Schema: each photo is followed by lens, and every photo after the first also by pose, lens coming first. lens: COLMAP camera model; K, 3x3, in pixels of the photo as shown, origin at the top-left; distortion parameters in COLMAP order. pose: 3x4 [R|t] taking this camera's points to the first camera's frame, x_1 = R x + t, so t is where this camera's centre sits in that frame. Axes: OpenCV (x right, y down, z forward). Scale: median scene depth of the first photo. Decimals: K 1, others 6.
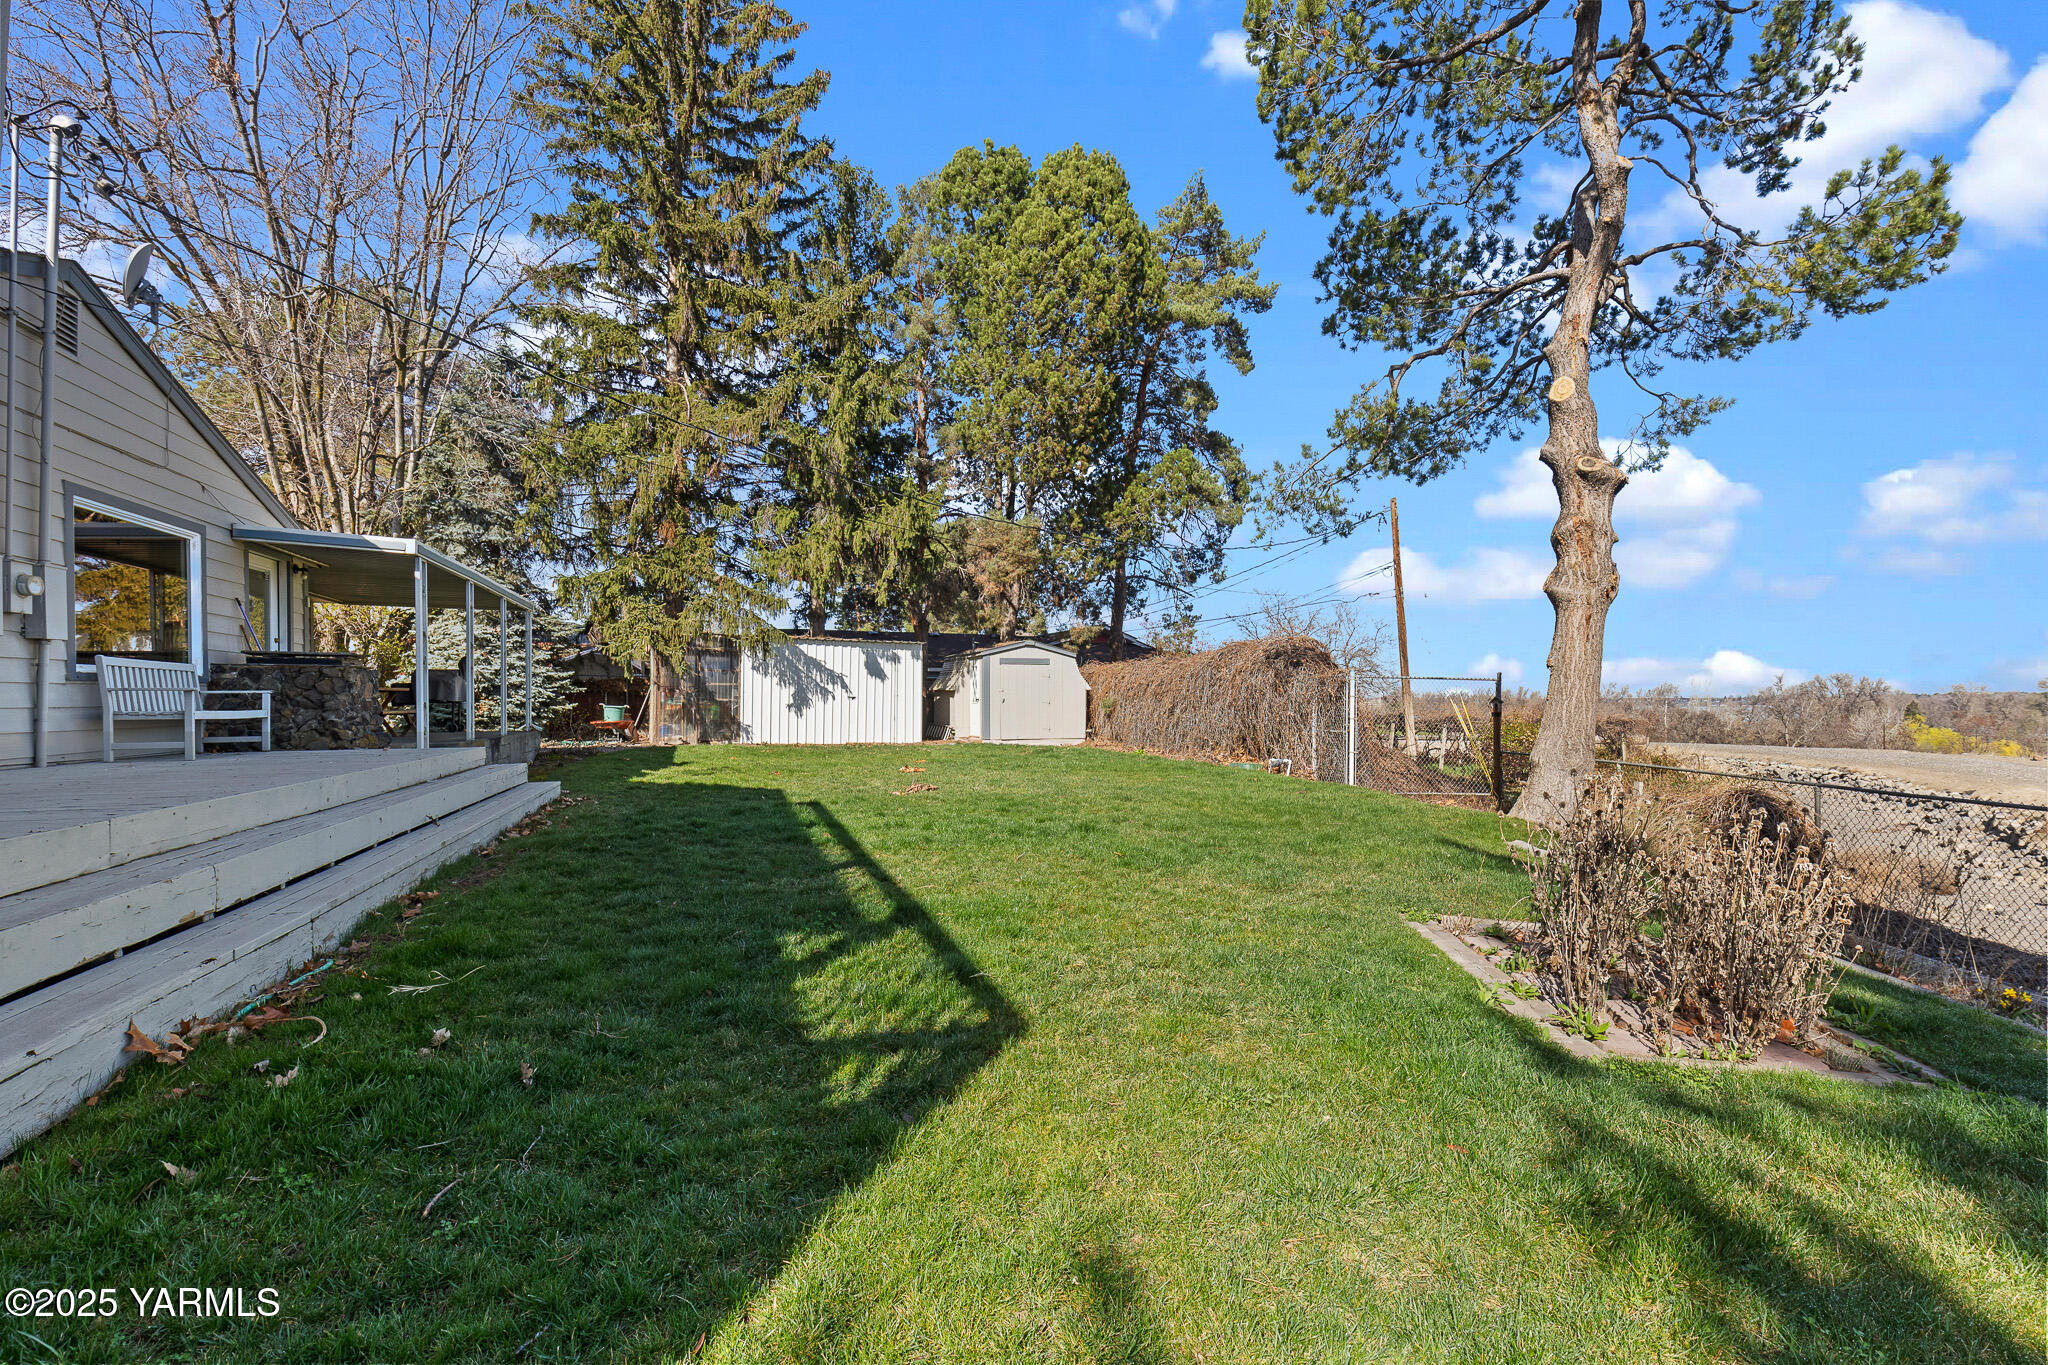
lens RADIAL K [[902.6, 0, 1021.3], [0, 902.6, 702.5], [0, 0, 1]] dist [0.000284, -0.000359]
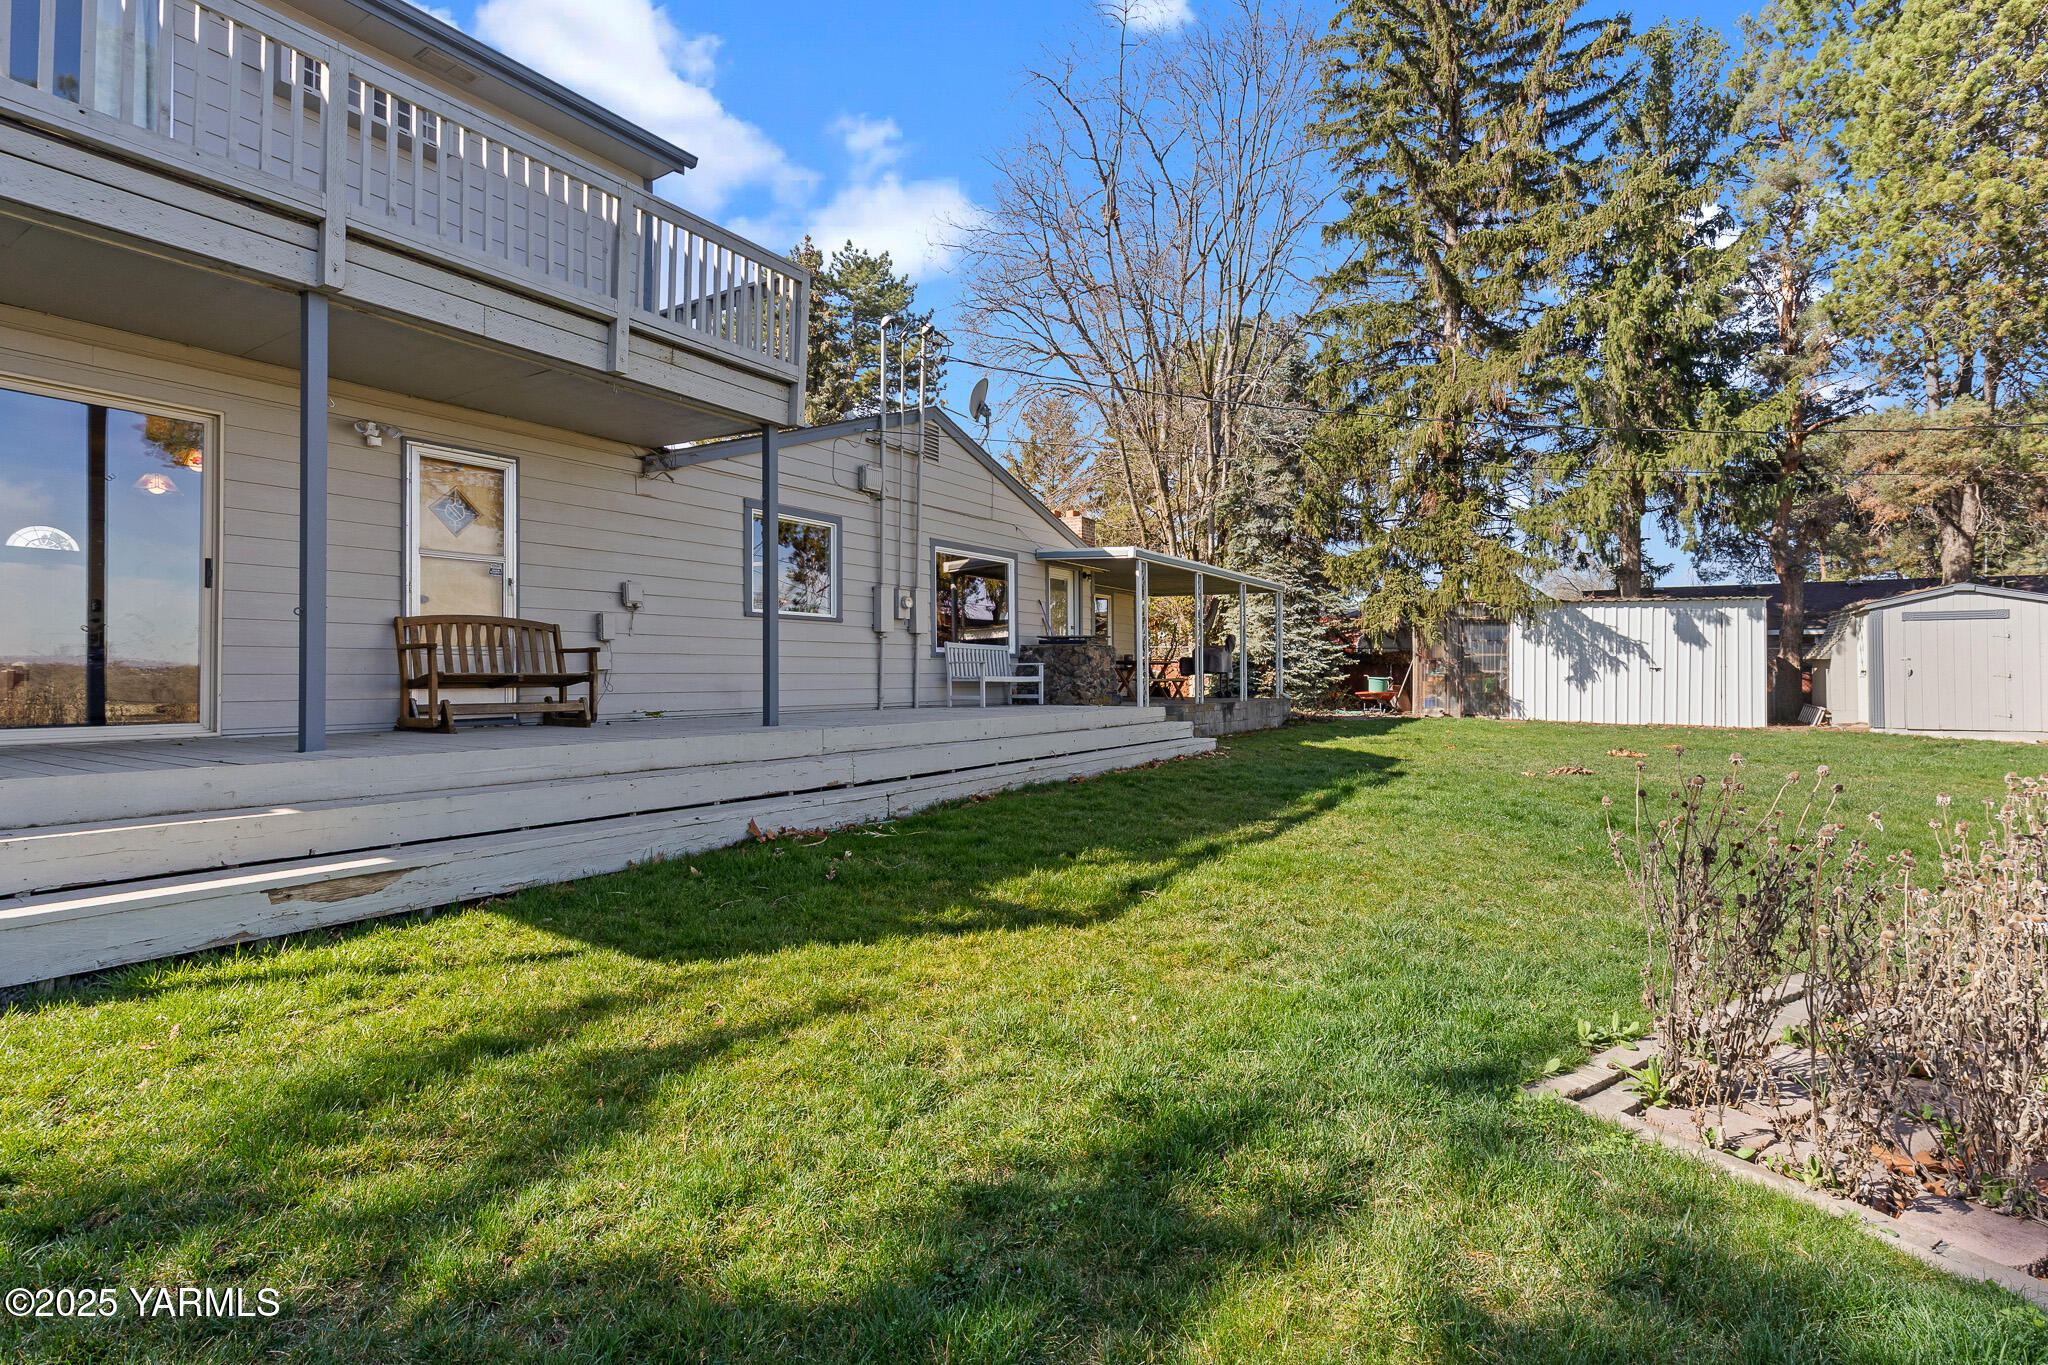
lens RADIAL K [[942.1, 0, 1028.4], [0, 942.1, 658.3], [0, 0, 1]] dist [0.002374, -0.000166]
pose [[0.629489, -0.010944, -0.776932, 0.125847], [-0.004218, 0.999838, -0.017501, 0.002240], [0.776998, 0.014294, 0.629341, 0.012882]]
